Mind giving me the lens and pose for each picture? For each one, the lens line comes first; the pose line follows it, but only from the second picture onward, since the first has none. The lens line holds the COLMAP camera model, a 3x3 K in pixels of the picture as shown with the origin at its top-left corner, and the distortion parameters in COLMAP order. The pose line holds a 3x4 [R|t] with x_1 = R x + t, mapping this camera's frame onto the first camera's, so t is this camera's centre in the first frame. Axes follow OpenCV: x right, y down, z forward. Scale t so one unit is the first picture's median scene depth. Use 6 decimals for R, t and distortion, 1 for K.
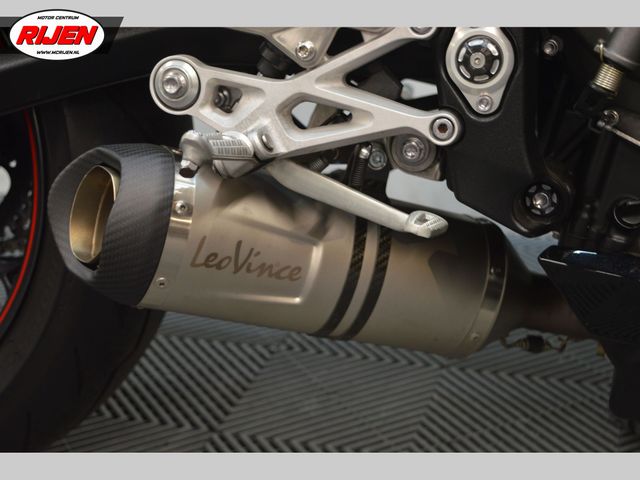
lens RADIAL K [[1175.8, 0, 318.9], [0, 1175.8, 241.1], [0, 0, 1]] dist [0.048521, 0.000000]
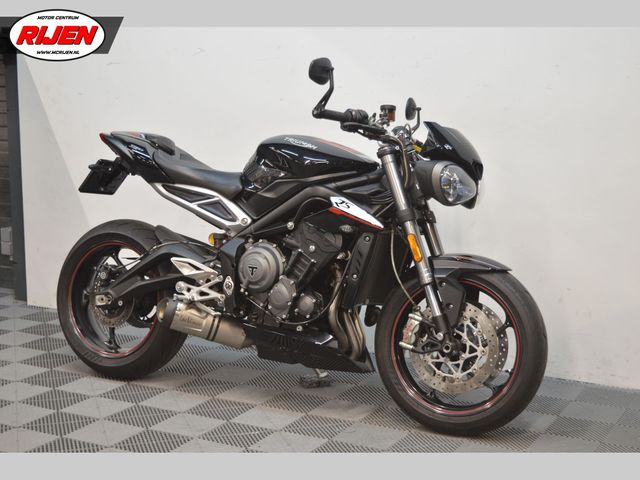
lens RADIAL K [[1035.1, 0, 318.7], [0, 1035.1, 241.4], [0, 0, 1]] dist [-0.024626, 0.000000]
pose [[0.978798, 0.056535, -0.196870, 1.459985], [-0.092964, 0.979073, -0.181037, 0.475968], [0.182515, 0.195501, 0.963570, -3.590743]]
